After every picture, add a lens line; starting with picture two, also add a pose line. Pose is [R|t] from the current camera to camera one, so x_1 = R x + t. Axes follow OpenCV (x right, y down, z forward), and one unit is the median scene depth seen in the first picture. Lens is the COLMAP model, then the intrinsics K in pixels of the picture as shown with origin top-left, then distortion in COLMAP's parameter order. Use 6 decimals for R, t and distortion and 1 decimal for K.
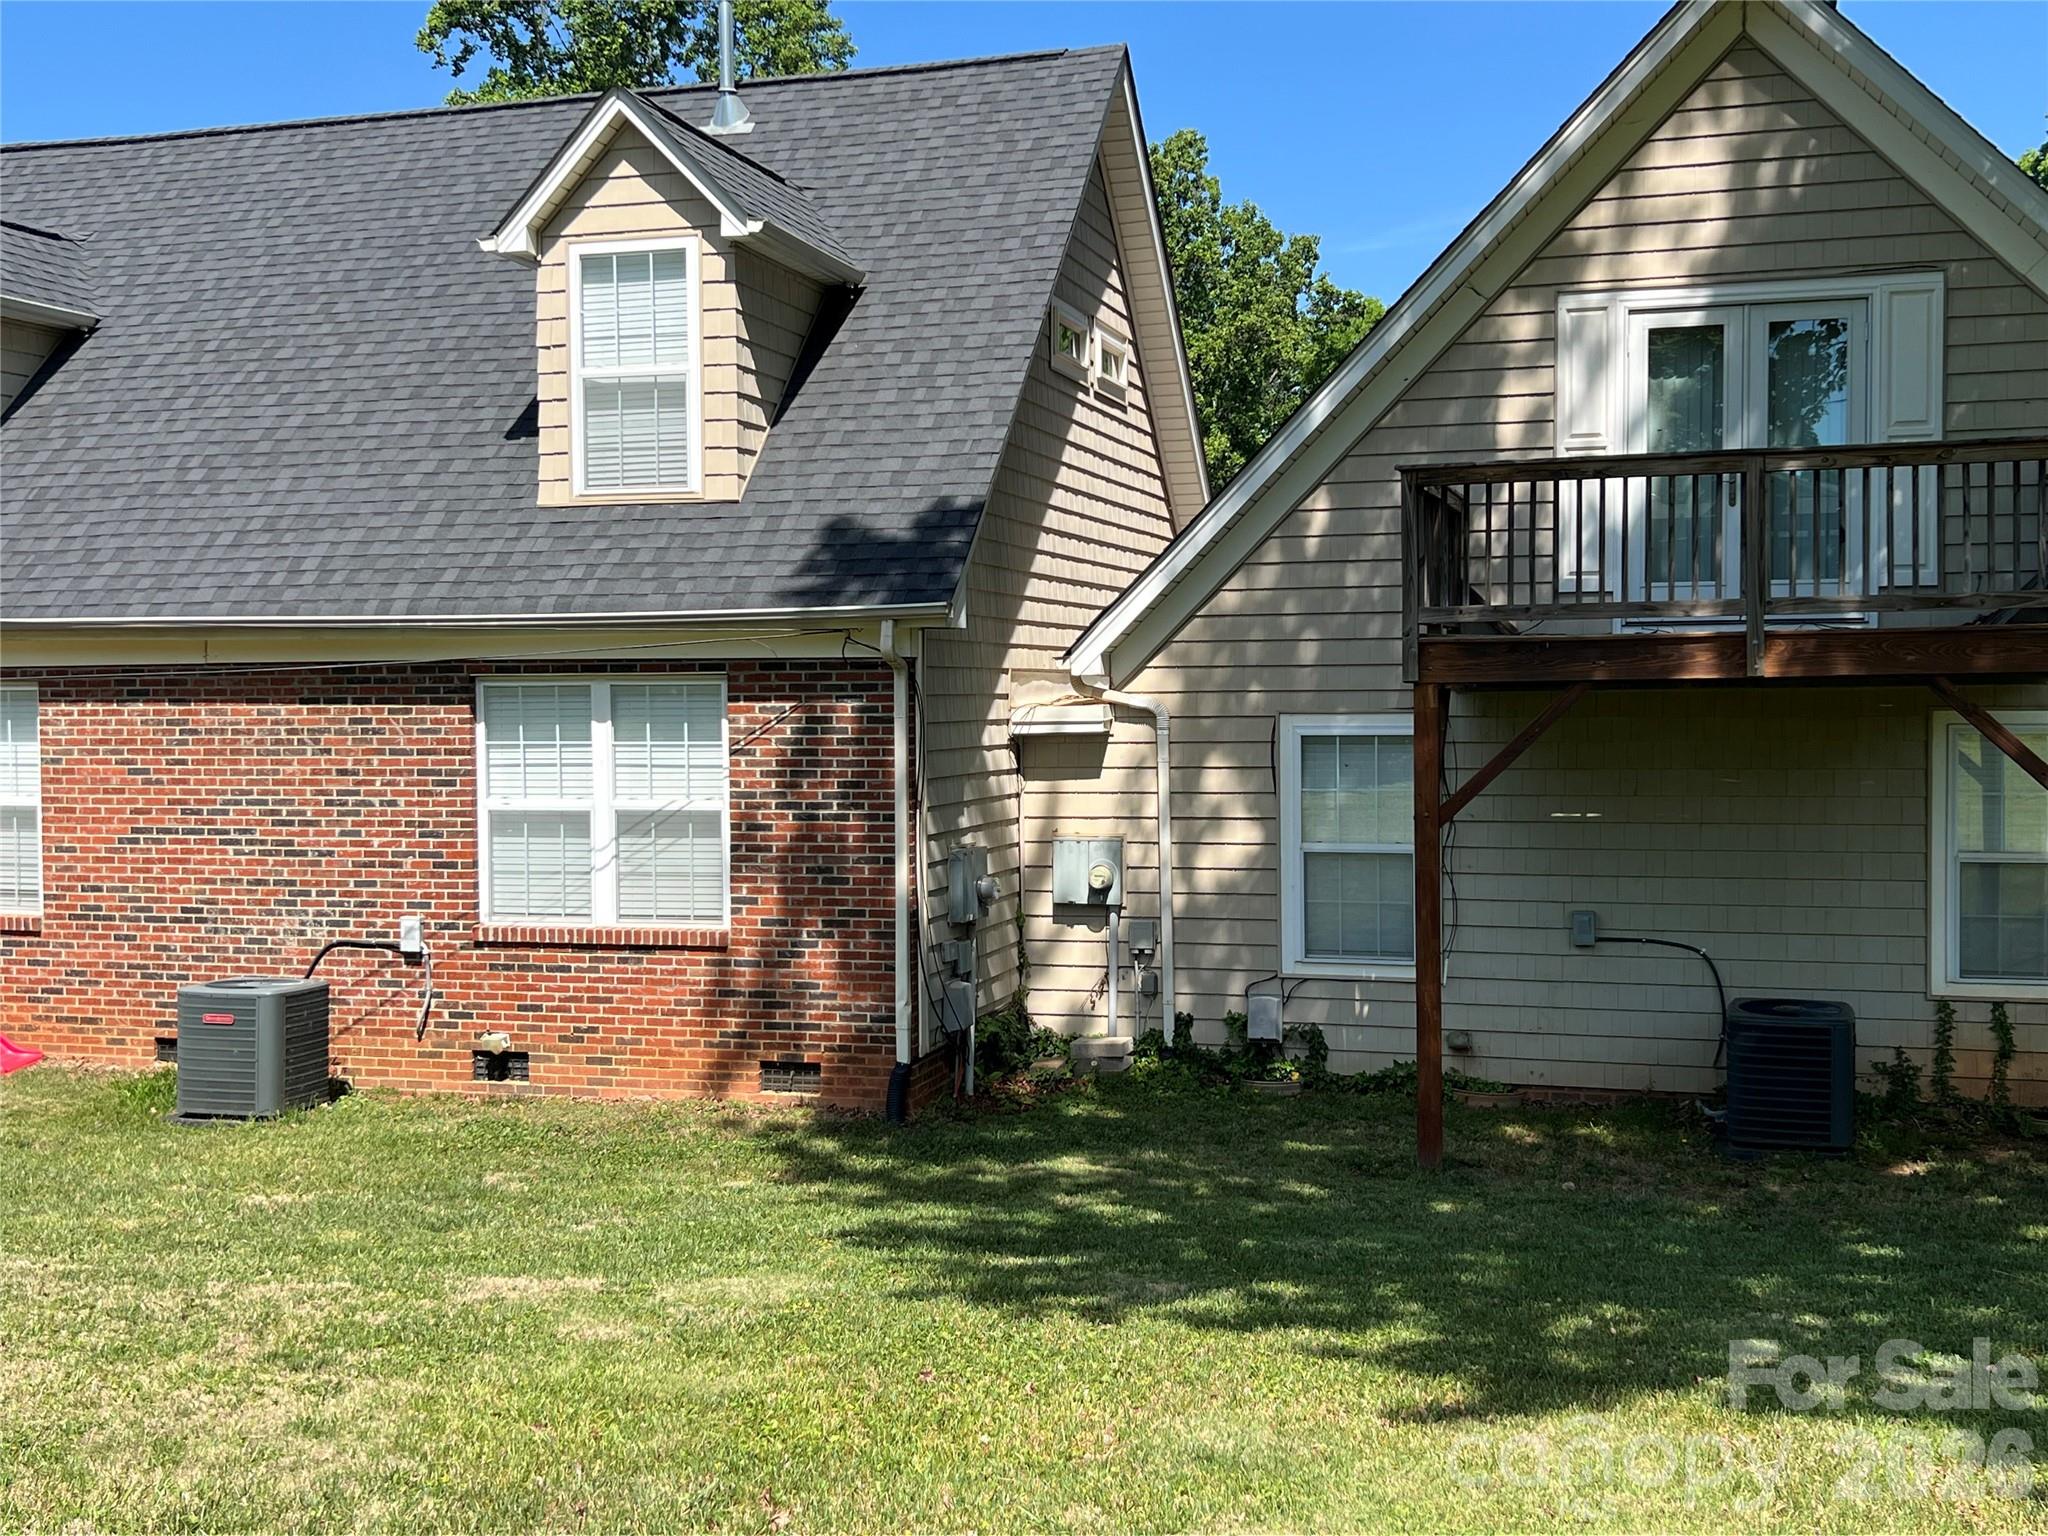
lens RADIAL K [[2186.3, 0, 1028.3], [0, 2186.3, 766.7], [0, 0, 1]] dist [0.151700, -0.404723]
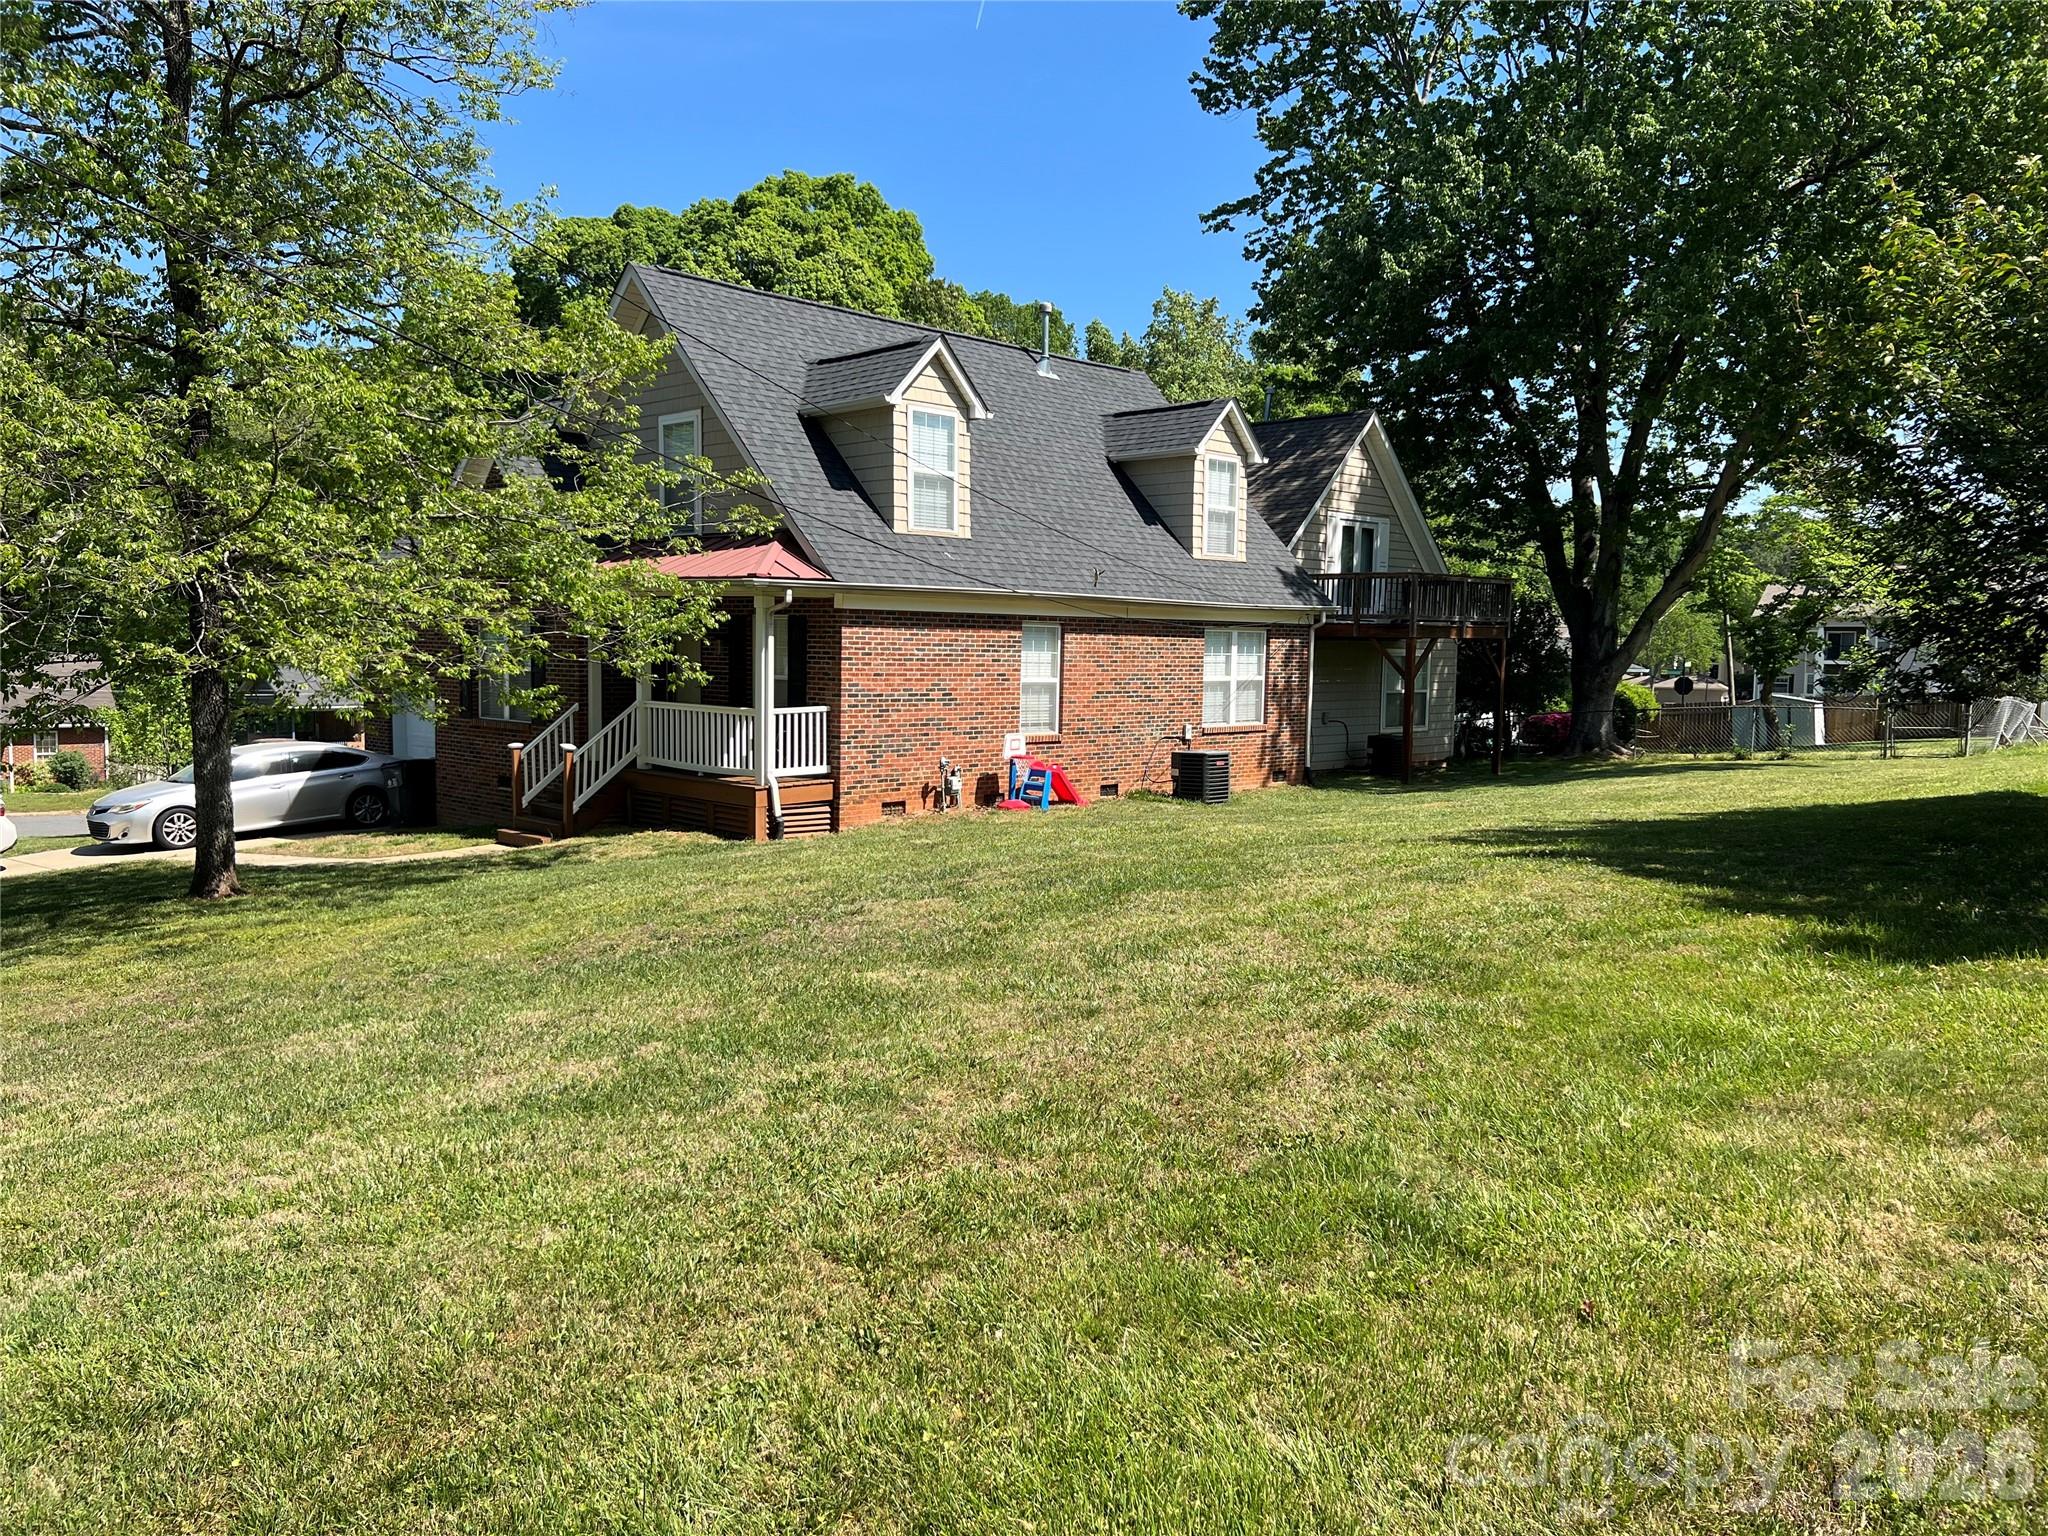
lens RADIAL K [[1491.1, 0, 1024.0], [0, 1491.1, 768.0], [0, 0, 1]] dist [0.196815, -0.457644]
pose [[0.470330, -0.057708, 0.880601, -1.825789], [0.009073, 0.998123, 0.060564, 0.013608], [-0.882444, -0.020495, 0.469971, 0.375510]]
